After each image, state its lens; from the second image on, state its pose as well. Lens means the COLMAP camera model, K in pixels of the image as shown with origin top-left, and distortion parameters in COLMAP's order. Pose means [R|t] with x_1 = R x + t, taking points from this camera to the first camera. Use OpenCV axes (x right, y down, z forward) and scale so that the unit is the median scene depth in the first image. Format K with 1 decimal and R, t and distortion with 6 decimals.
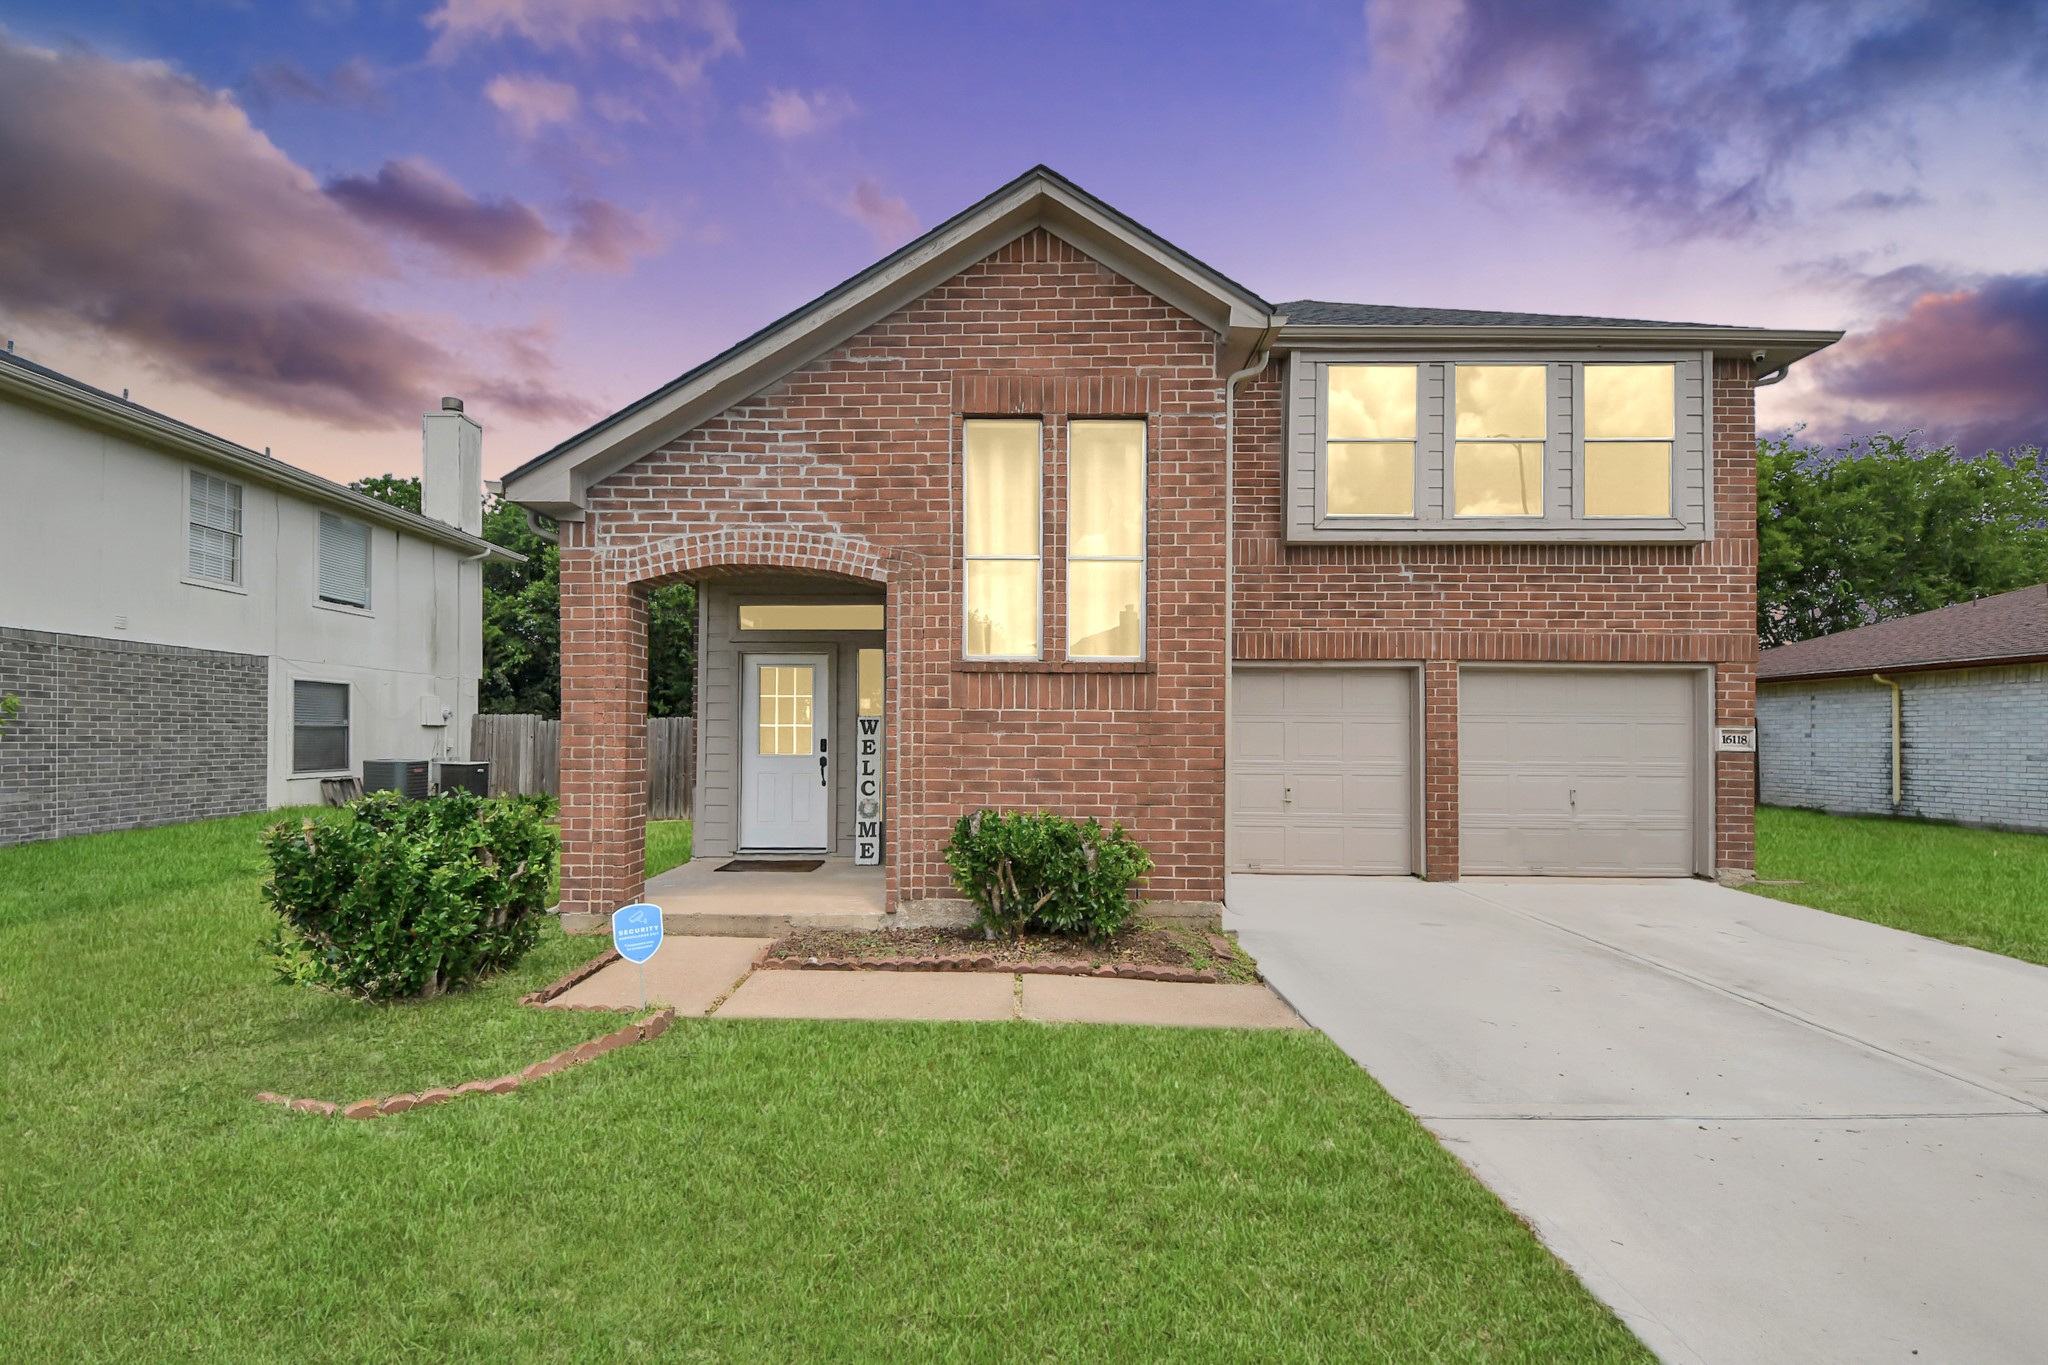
lens RADIAL K [[878.8, 0, 1021.9], [0, 878.8, 729.6], [0, 0, 1]] dist [0.031625, -0.026655]
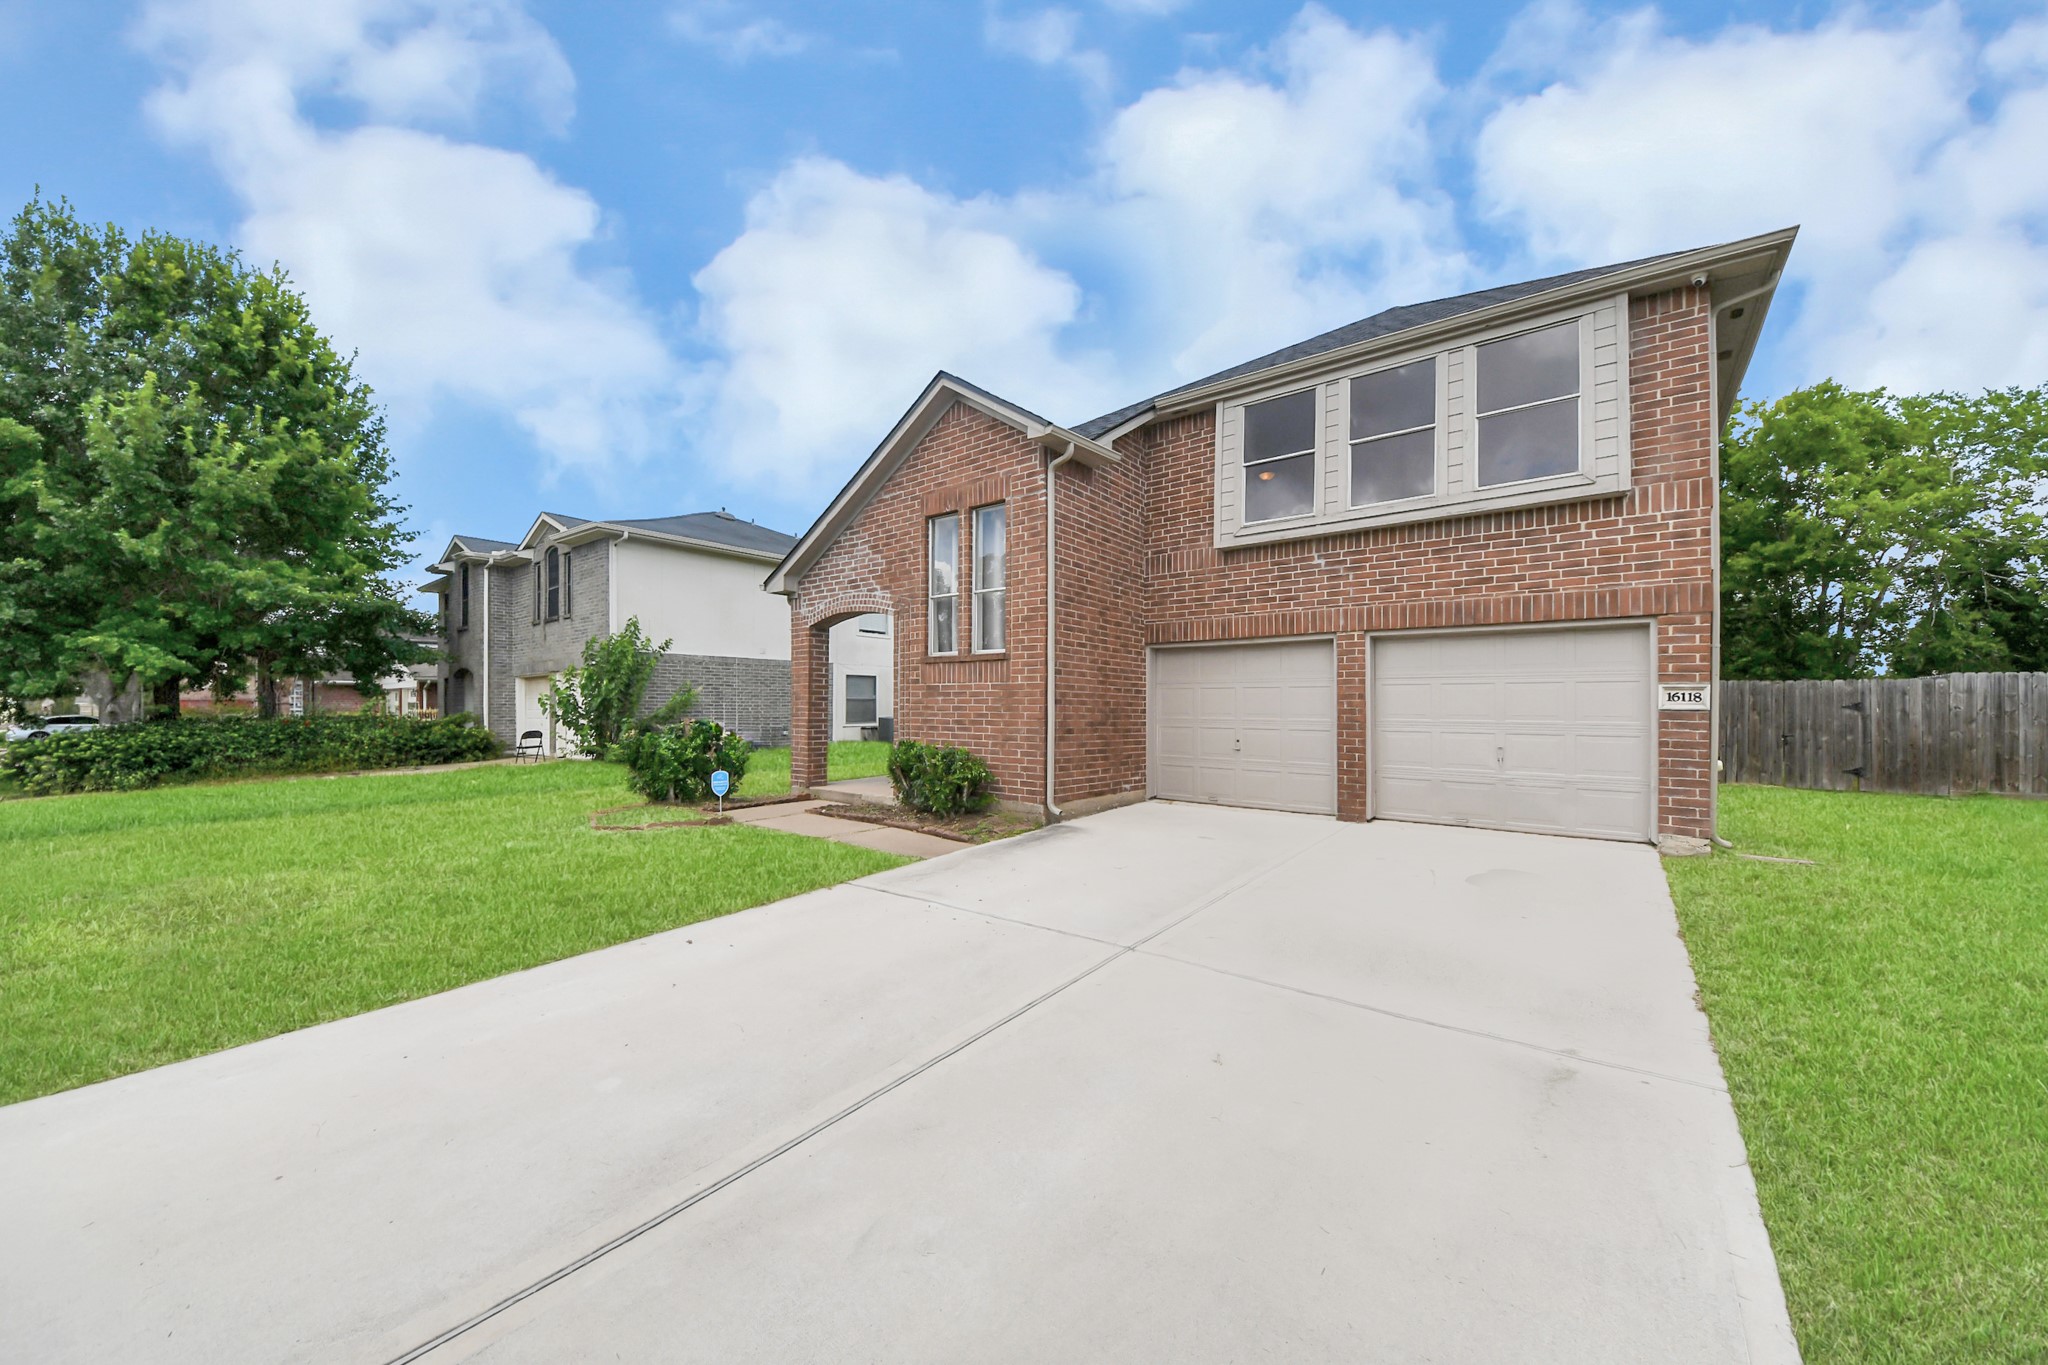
lens RADIAL K [[722.3, 0, 1006.0], [0, 722.3, 696.2], [0, 0, 1]] dist [0.032384, -0.017038]
pose [[0.793006, -0.011770, -0.609100, 0.722673], [0.008377, 0.999929, -0.008417, 0.011102], [0.609156, 0.001573, 0.793049, -0.038277]]
